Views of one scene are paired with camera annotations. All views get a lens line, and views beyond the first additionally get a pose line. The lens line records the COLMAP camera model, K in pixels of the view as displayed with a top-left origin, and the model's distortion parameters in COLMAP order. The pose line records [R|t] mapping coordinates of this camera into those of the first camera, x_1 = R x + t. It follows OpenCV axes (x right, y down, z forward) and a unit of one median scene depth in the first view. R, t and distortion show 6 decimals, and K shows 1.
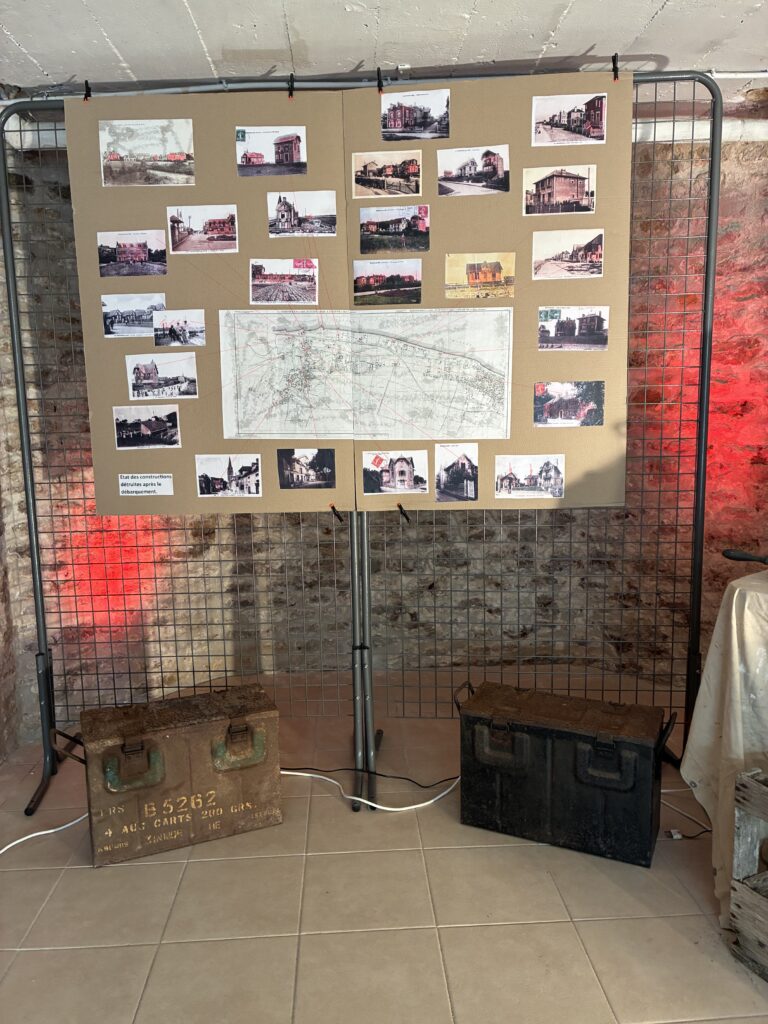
lens RADIAL K [[781.5, 0, 379.1], [0, 781.5, 510.1], [0, 0, 1]] dist [0.040060, -0.046936]
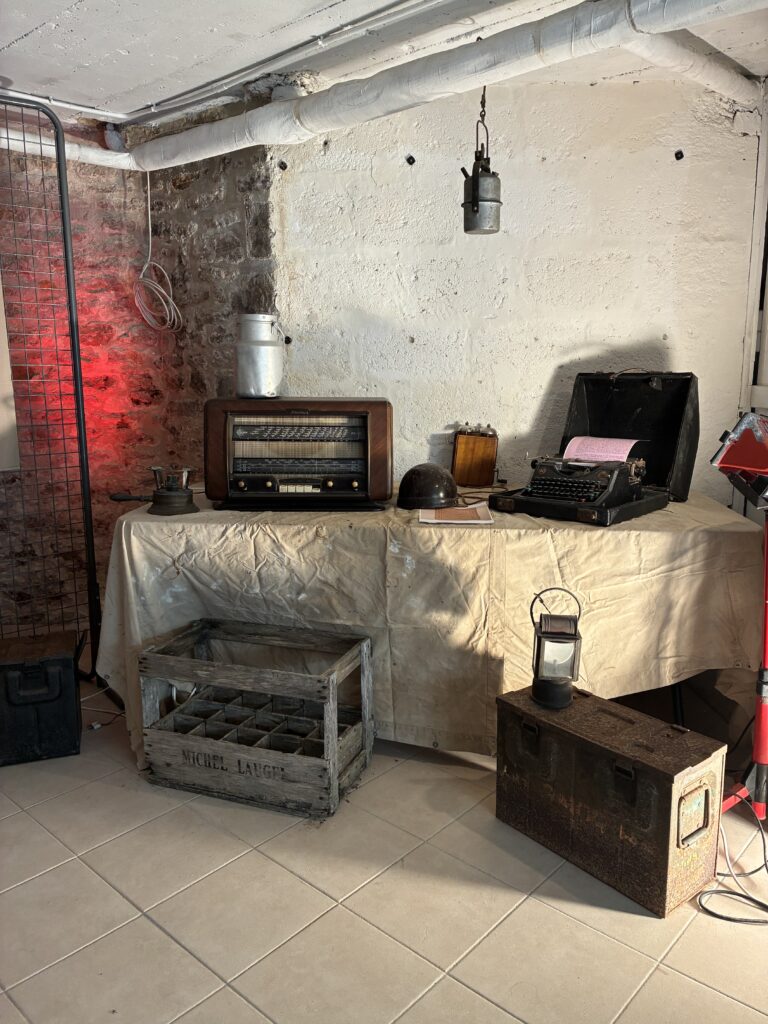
lens RADIAL K [[781.5, 0, 383.4], [0, 781.5, 510.8], [0, 0, 1]] dist [0.040060, -0.046936]
pose [[0.709744, -0.114935, 0.695020, -0.124967], [0.085351, 0.993362, 0.077112, 0.012773], [-0.699270, 0.004591, 0.714843, -0.210299]]
